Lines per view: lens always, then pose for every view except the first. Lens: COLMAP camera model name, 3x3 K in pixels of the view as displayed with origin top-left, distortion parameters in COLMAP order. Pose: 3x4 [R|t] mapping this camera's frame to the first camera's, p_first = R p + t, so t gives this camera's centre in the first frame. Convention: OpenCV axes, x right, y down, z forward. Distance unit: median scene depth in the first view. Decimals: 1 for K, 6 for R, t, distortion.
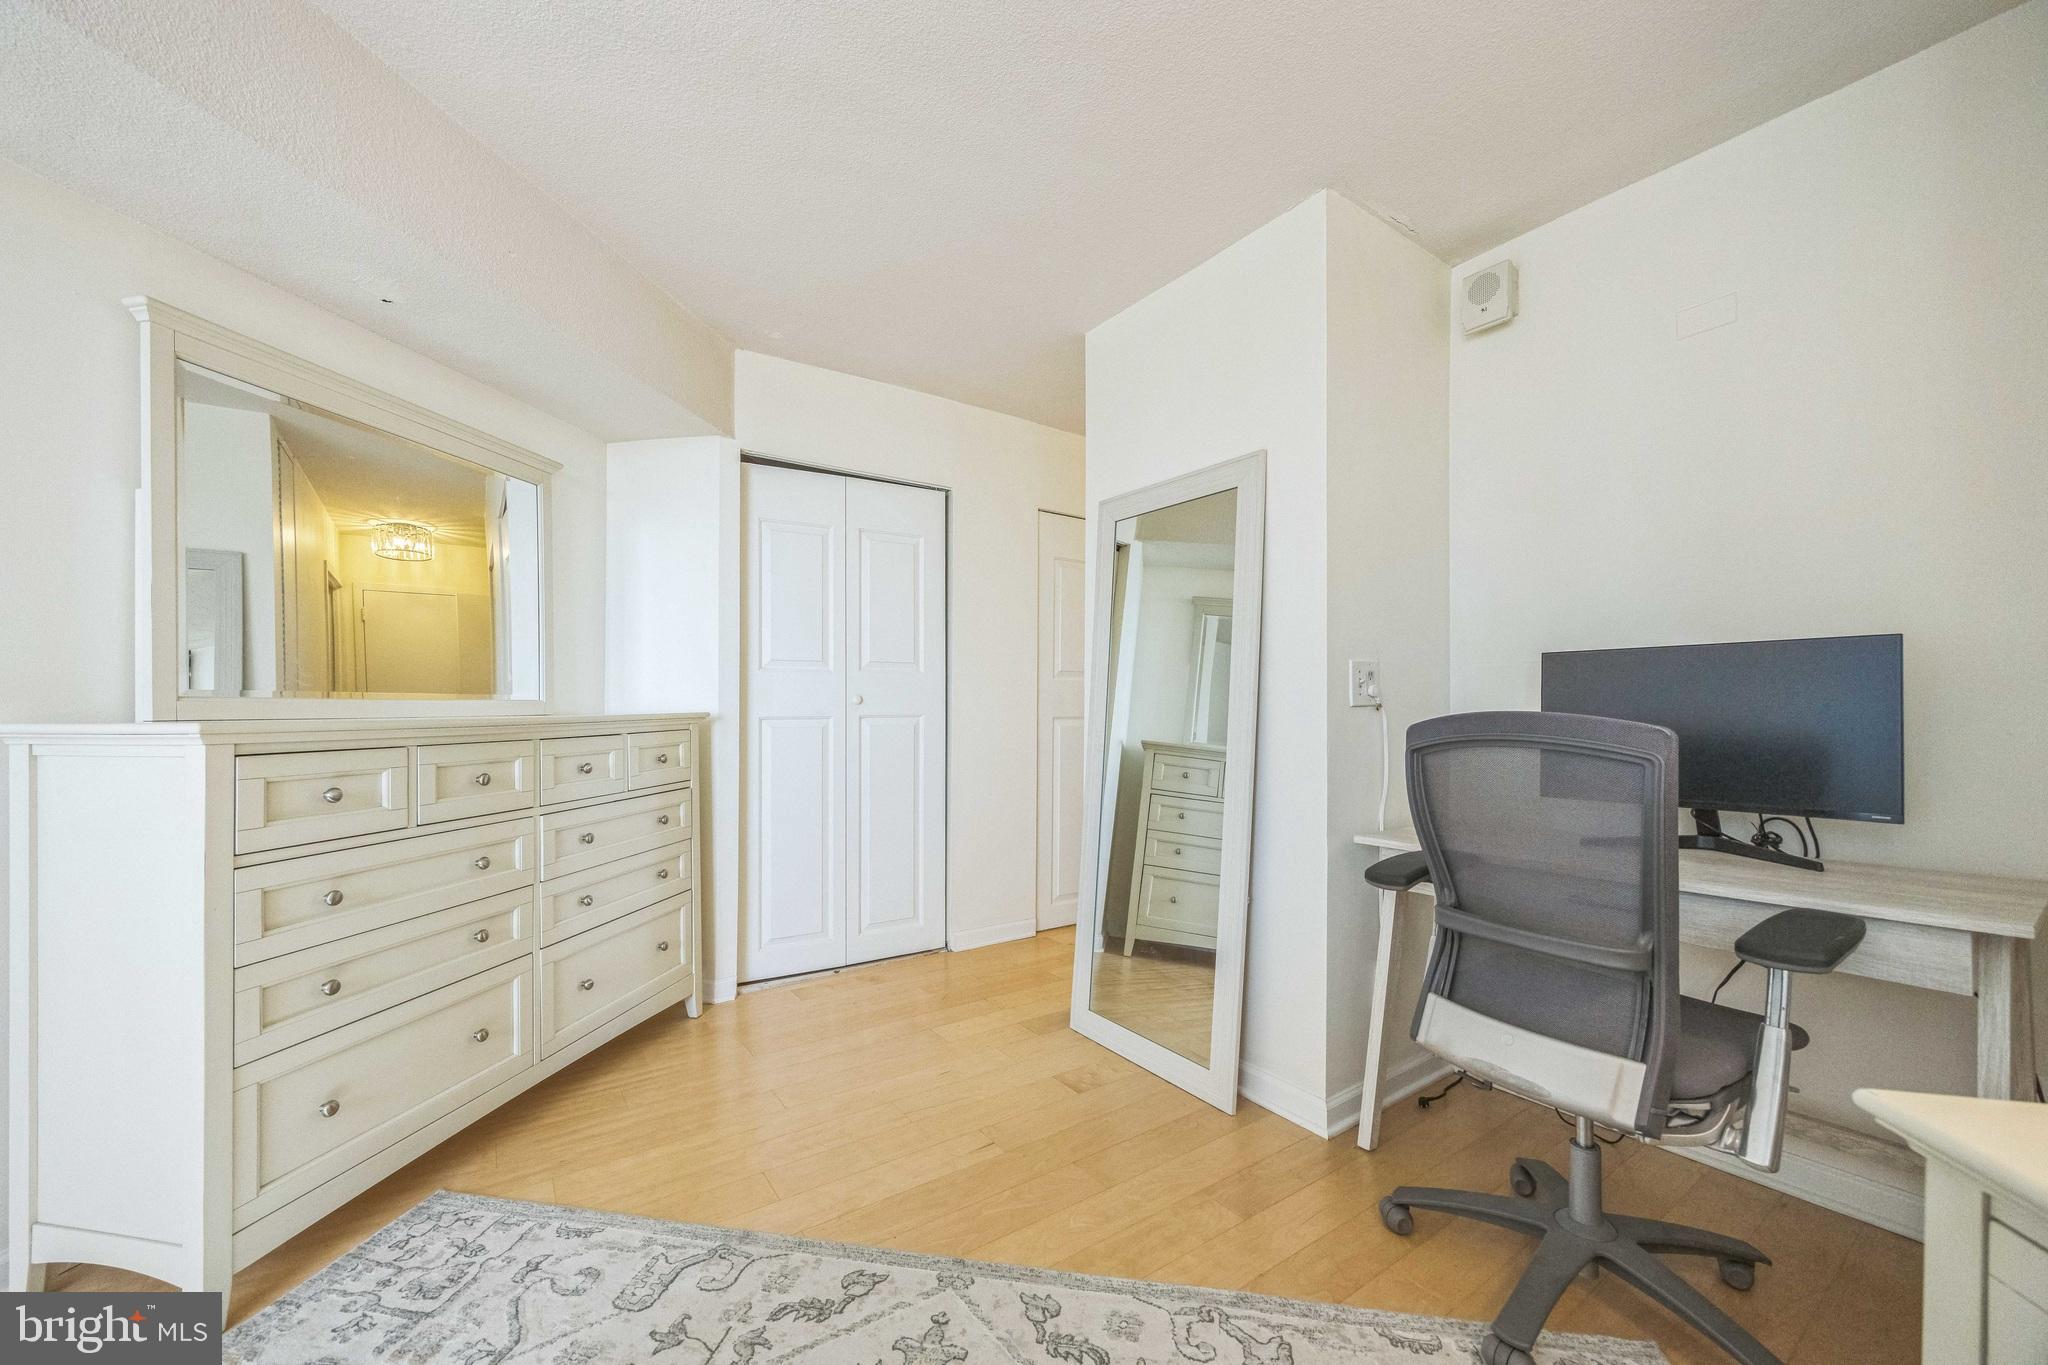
lens RADIAL K [[791.4, 0, 1013.0], [0, 791.4, 702.0], [0, 0, 1]] dist [-0.003366, -0.000759]
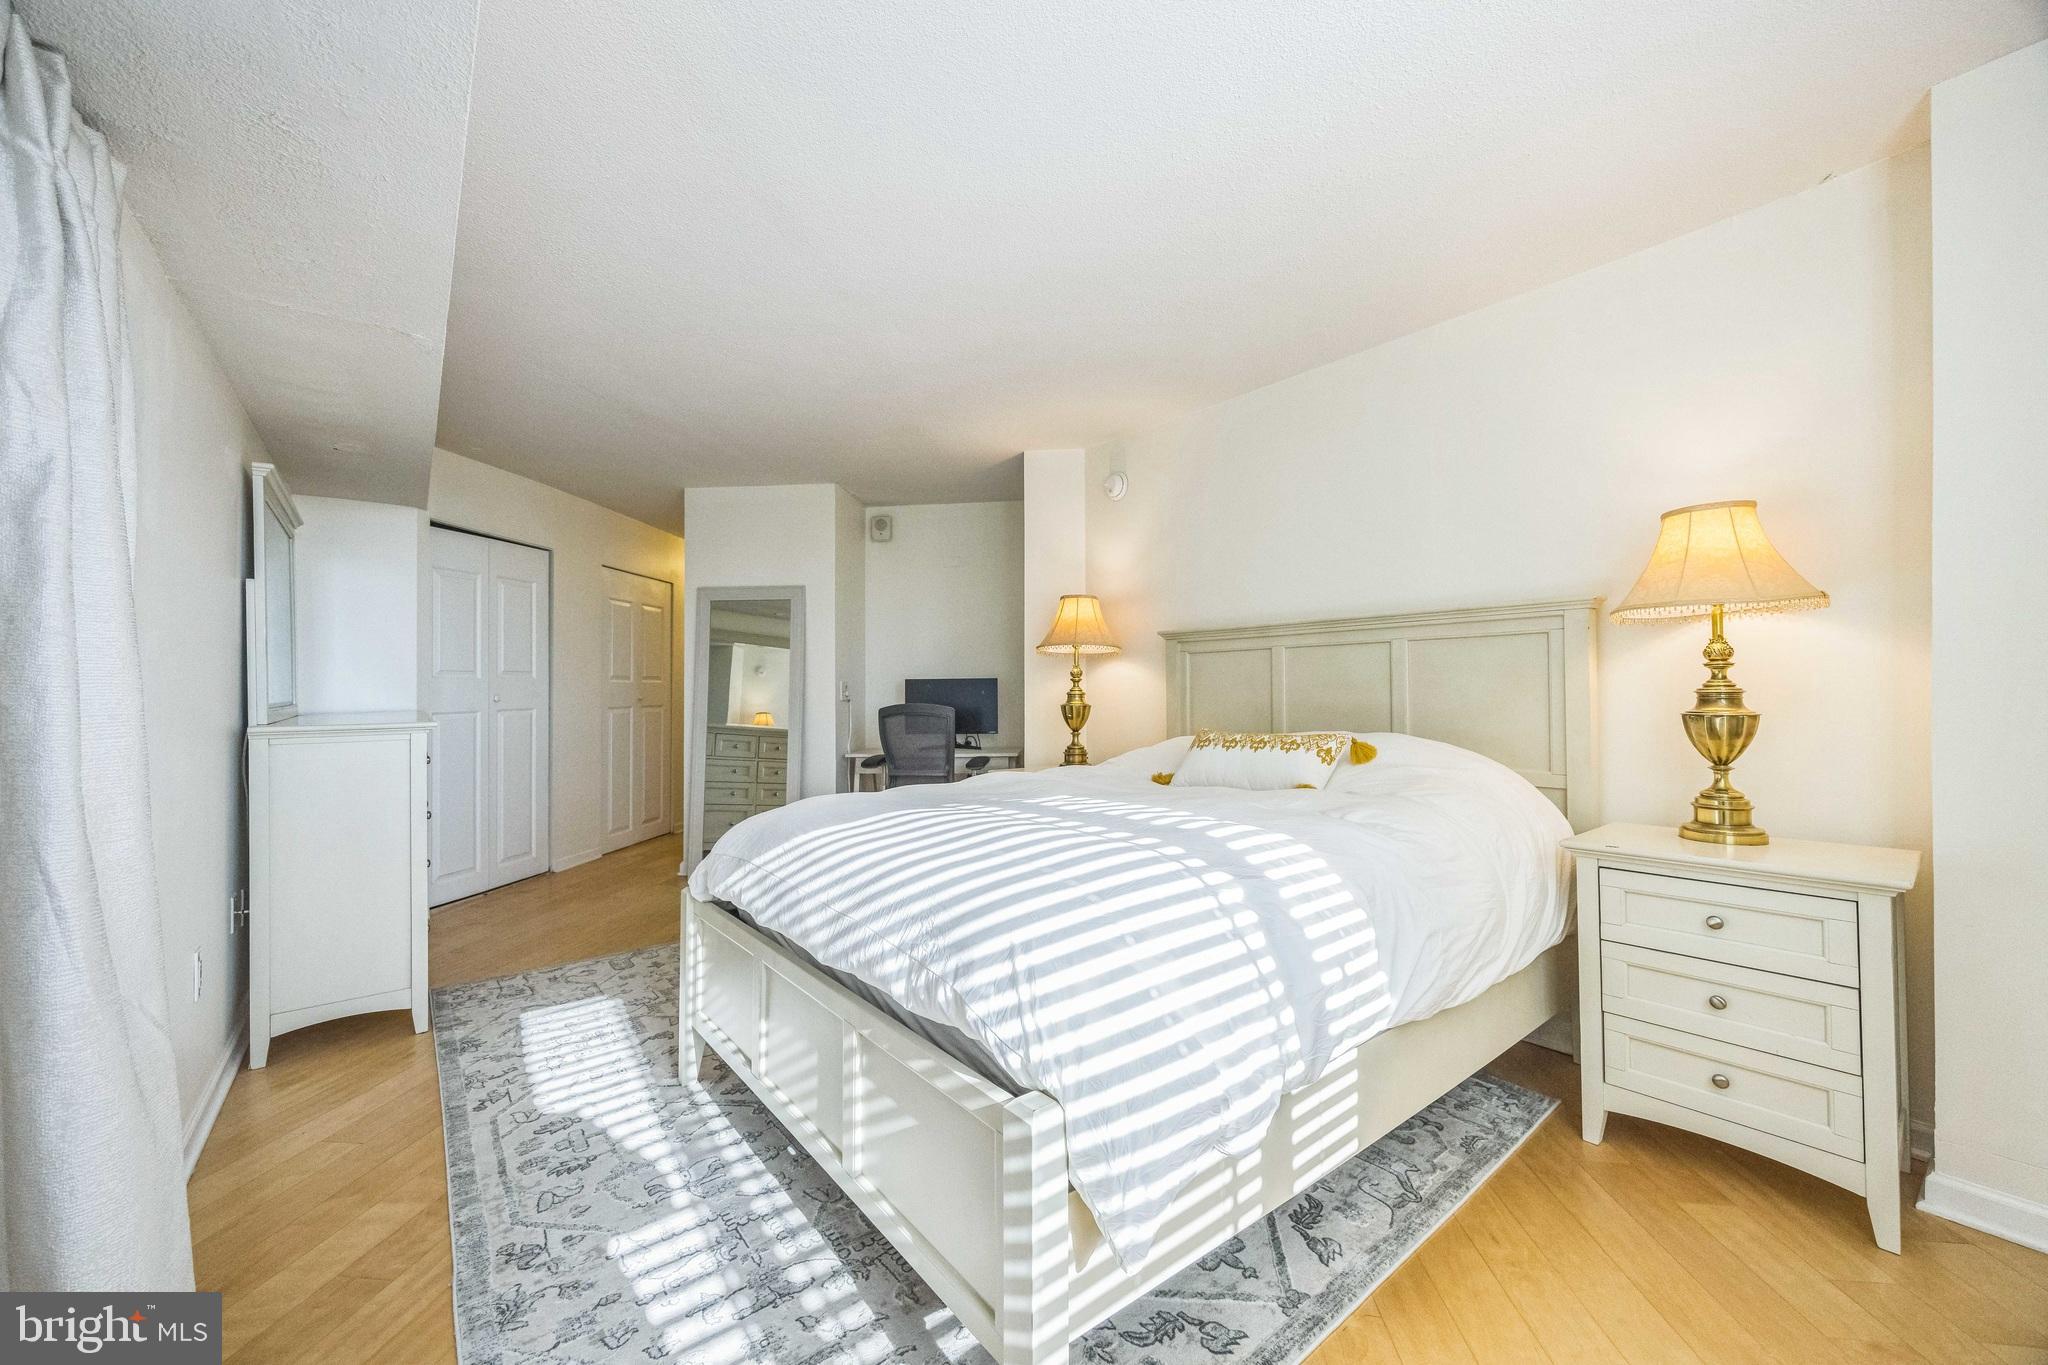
lens RADIAL K [[791.4, 0, 1024.3], [0, 791.4, 691.7], [0, 0, 1]] dist [-0.003366, -0.000759]
pose [[0.642590, -0.003442, 0.766202, -1.303455], [0.000194, 0.999991, 0.004330, -0.041336], [-0.766210, -0.002634, 0.642585, -1.187861]]
